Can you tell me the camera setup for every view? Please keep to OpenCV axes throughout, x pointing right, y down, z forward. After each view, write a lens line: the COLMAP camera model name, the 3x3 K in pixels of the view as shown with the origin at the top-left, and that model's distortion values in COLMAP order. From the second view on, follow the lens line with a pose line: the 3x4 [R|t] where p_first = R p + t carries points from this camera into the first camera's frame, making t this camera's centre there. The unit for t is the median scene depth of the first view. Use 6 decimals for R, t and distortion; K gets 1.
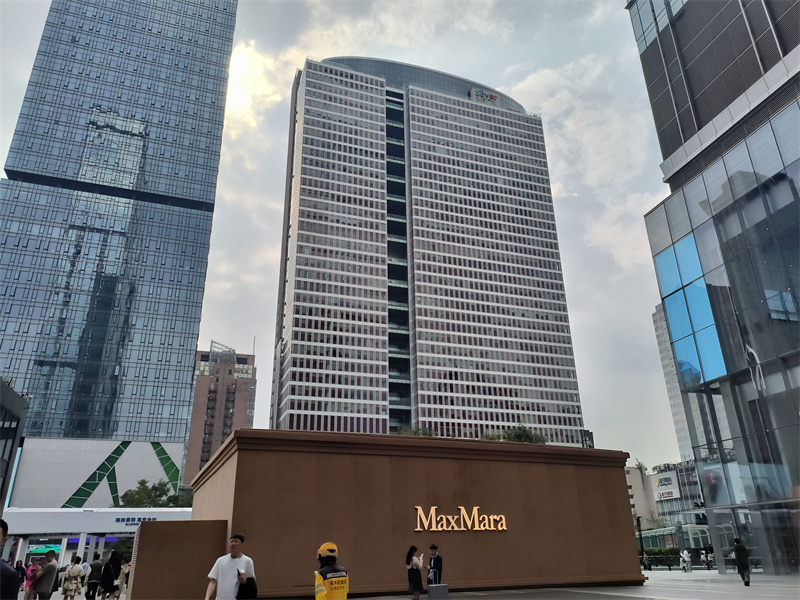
lens RADIAL K [[574.1, 0, 400.0], [0, 574.1, 300.0], [0, 0, 1]] dist [0.008041, 0.004947]
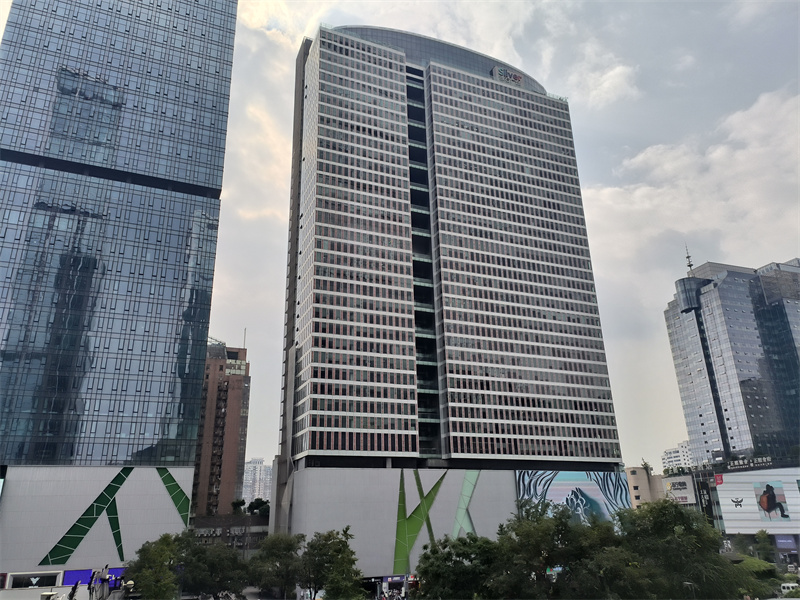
lens RADIAL K [[574.1, 0, 400.0], [0, 574.1, 300.0], [0, 0, 1]] dist [0.008041, 0.004947]
pose [[0.998147, 0.015205, 0.058912, -0.092729], [-0.017465, 0.999123, 0.038047, -0.034702], [-0.058282, -0.039005, 0.997538, 0.093620]]
